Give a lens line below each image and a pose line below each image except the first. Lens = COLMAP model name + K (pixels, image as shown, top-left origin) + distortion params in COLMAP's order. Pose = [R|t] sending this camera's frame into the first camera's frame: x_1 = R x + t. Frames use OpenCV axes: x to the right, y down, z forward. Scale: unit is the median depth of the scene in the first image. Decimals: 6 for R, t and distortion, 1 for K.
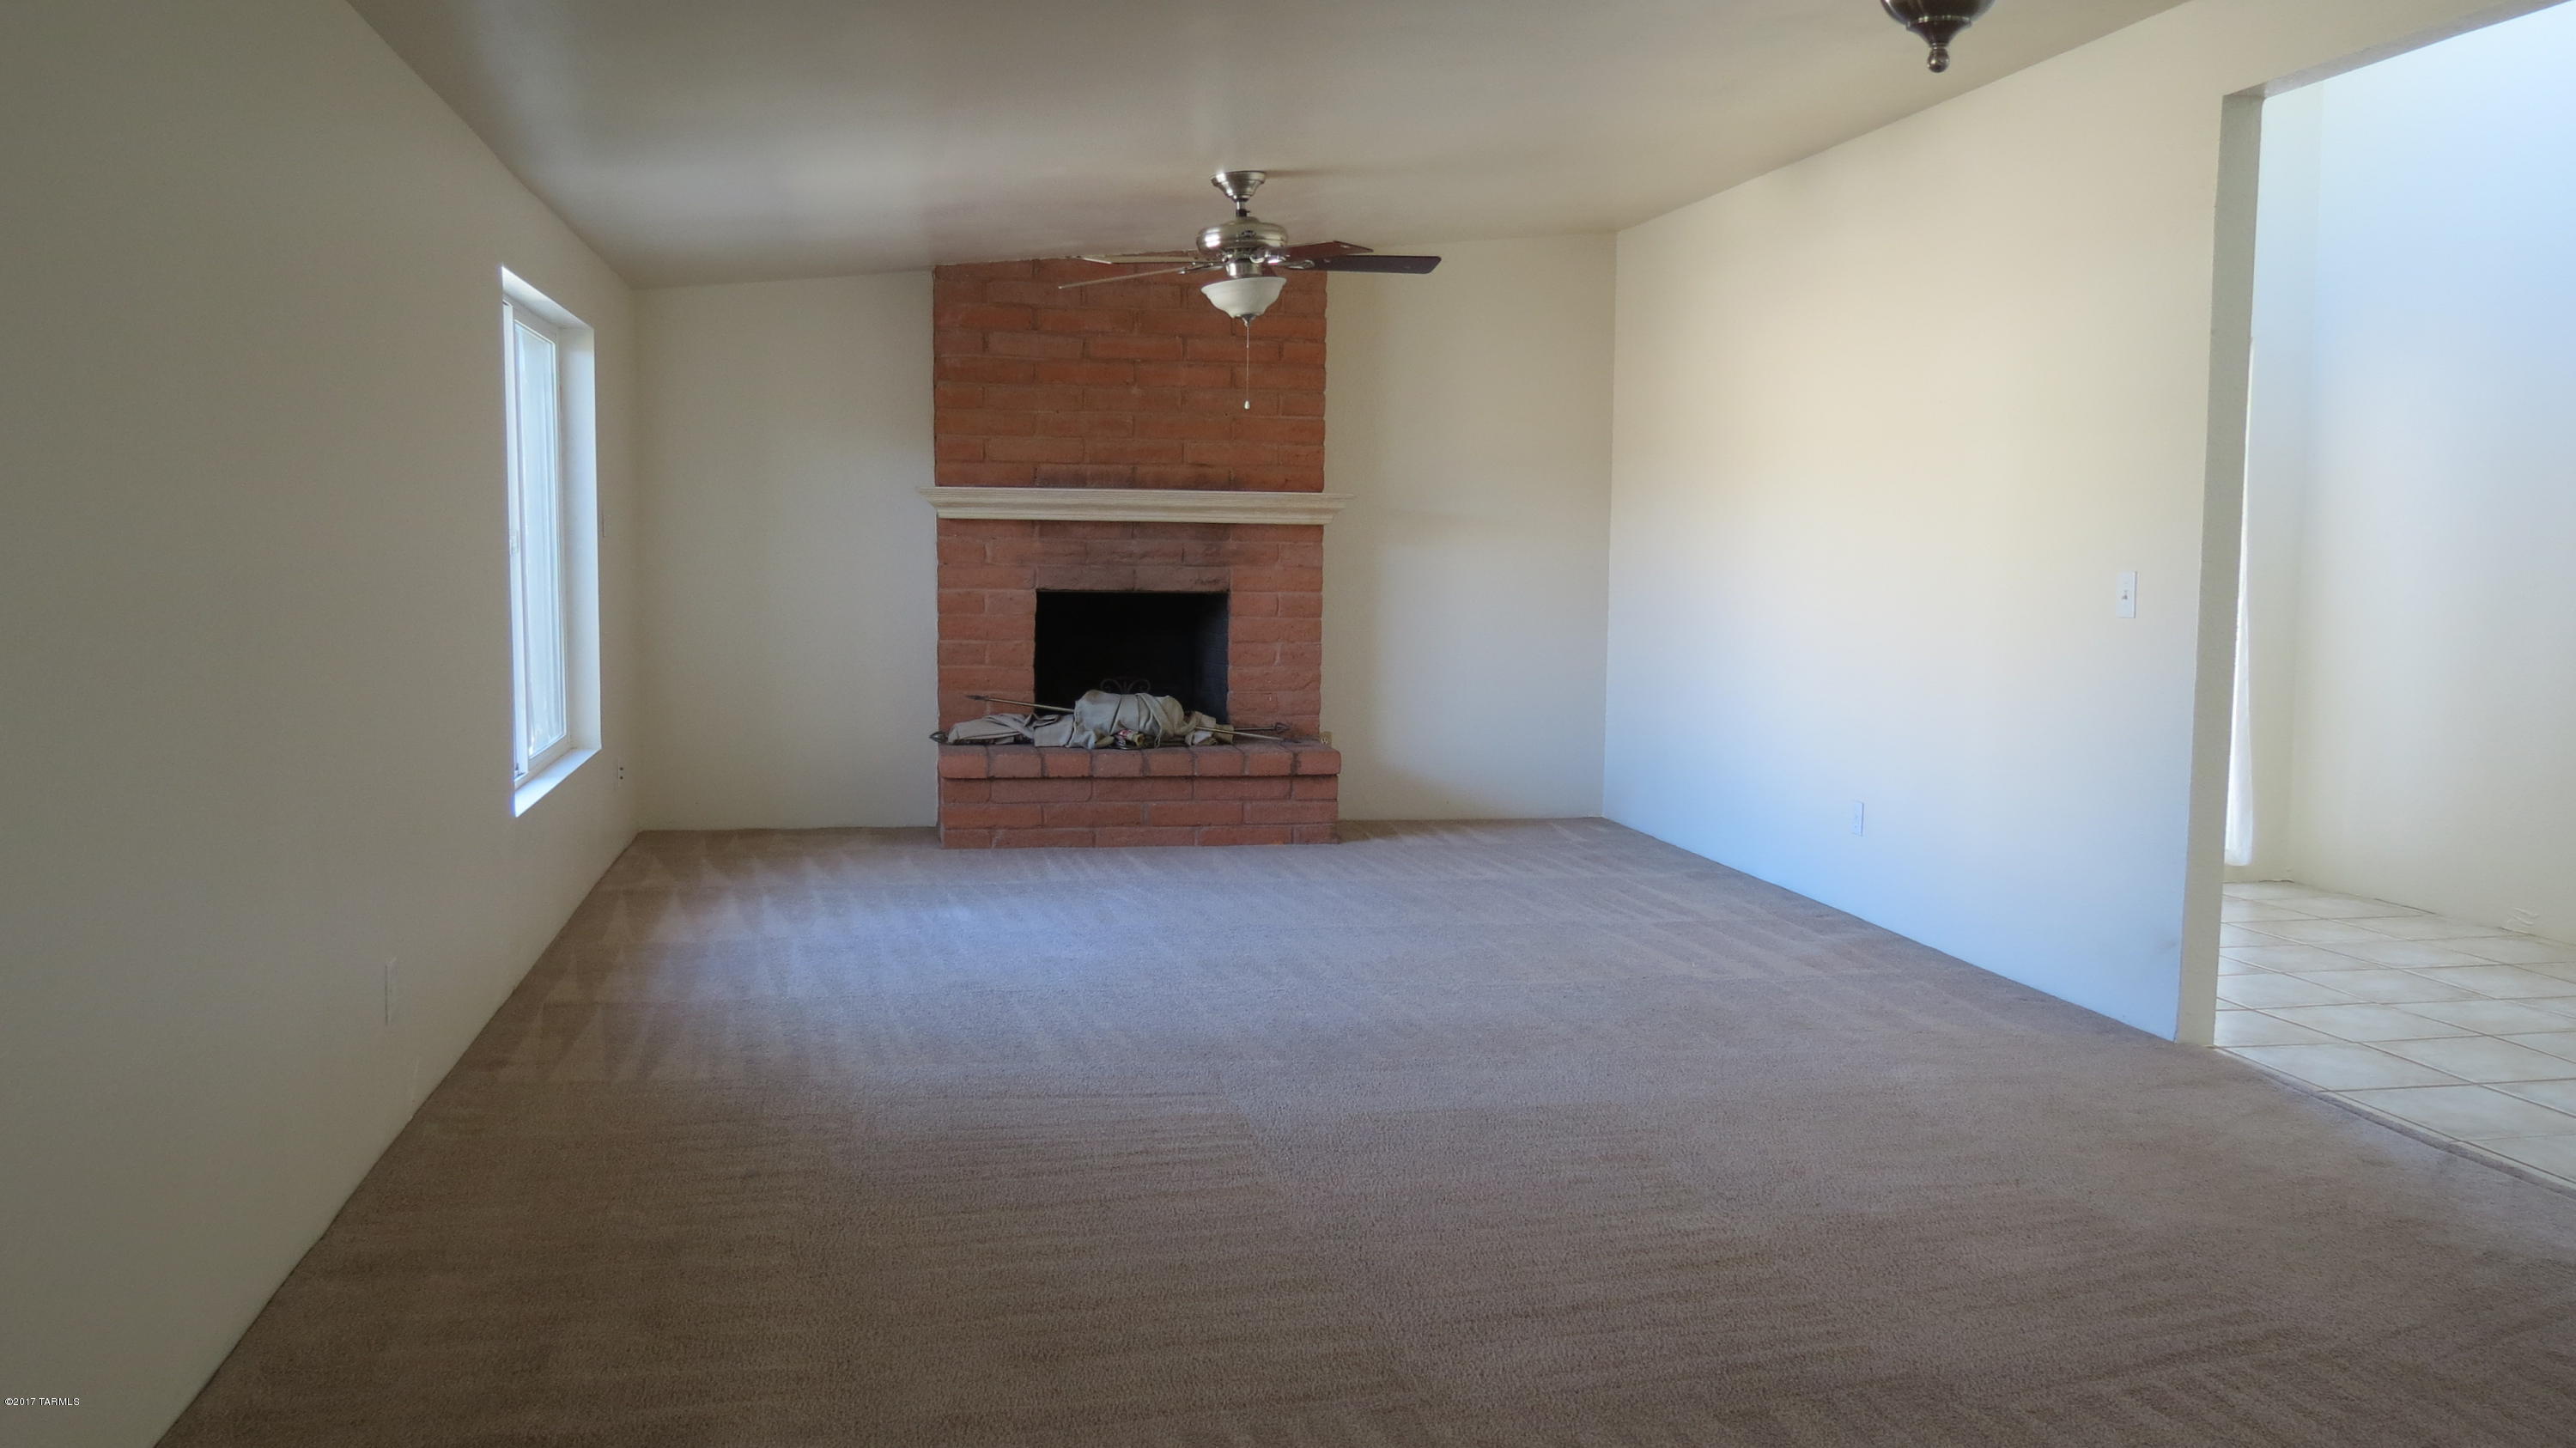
lens RADIAL K [[2041.9, 0, 1286.8], [0, 2041.9, 714.9], [0, 0, 1]] dist [-0.012128, -0.000260]
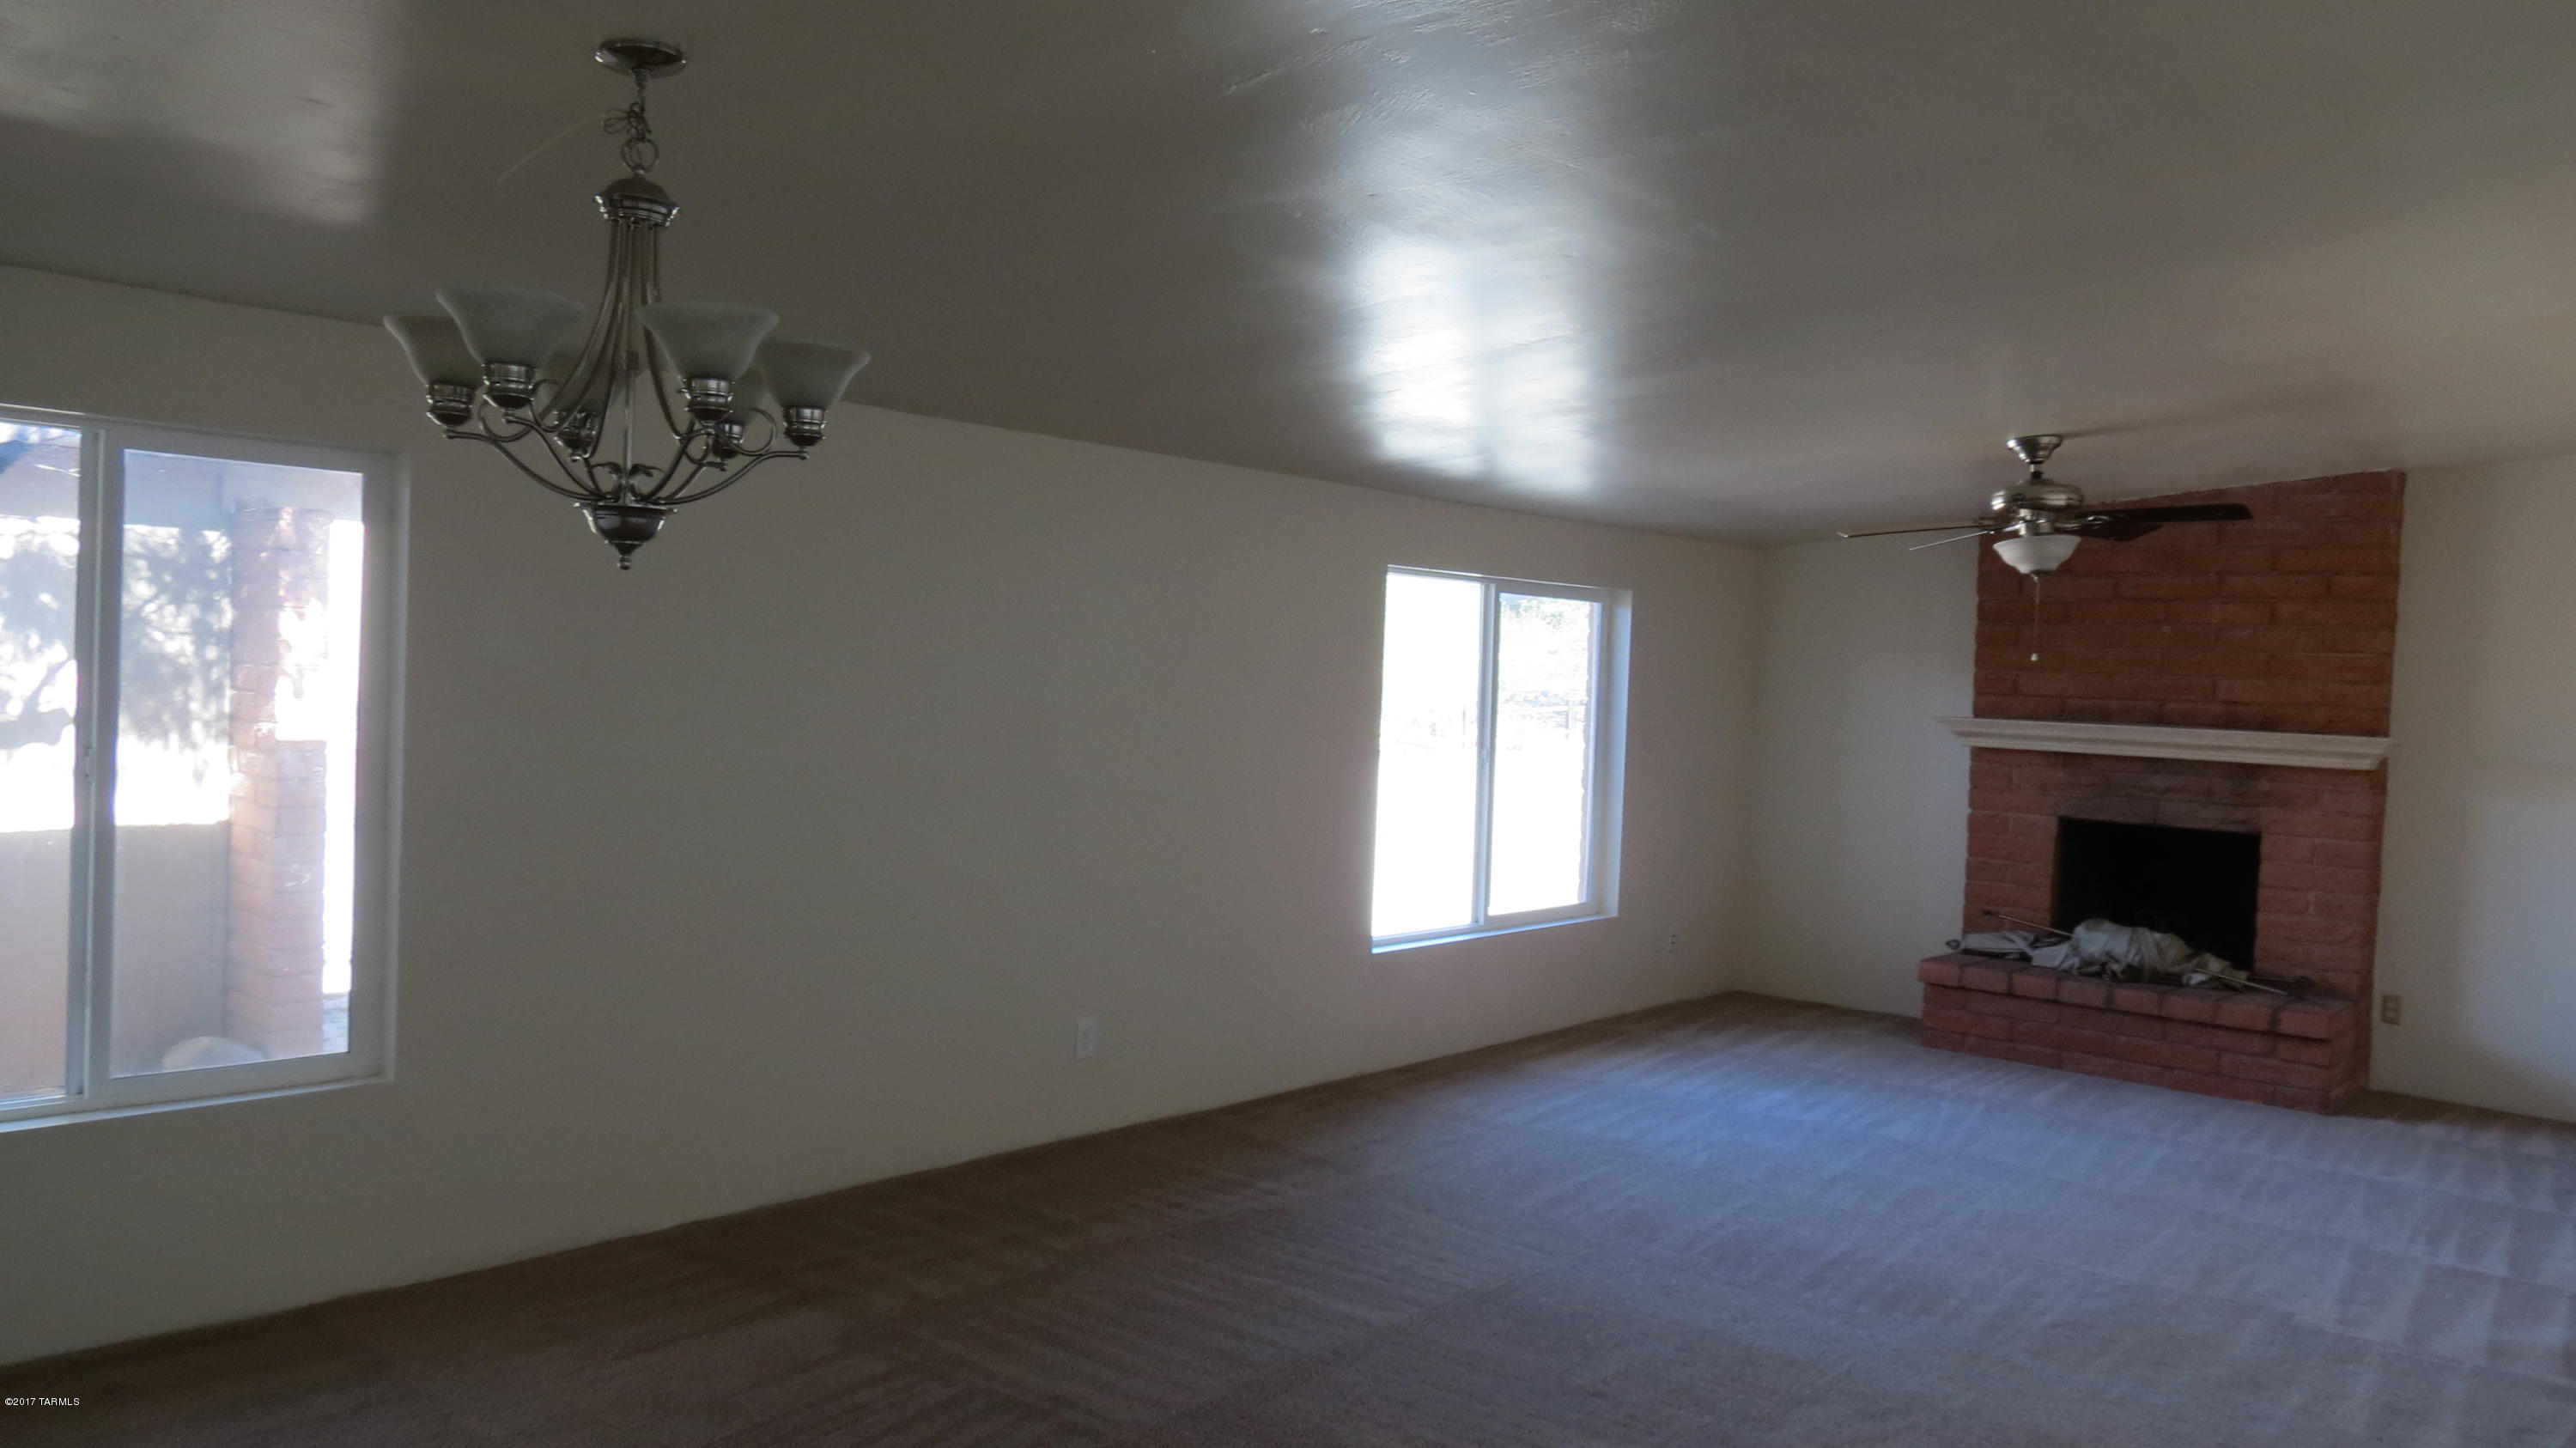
lens RADIAL K [[1861.7, 0, 1285.7], [0, 1861.7, 729.7], [0, 0, 1]] dist [-0.007162, -0.002133]
pose [[0.608906, 0.036737, -0.792392, 0.393796], [-0.099017, 0.994634, -0.029975, -0.038272], [0.787038, 0.096712, 0.609276, 0.099301]]
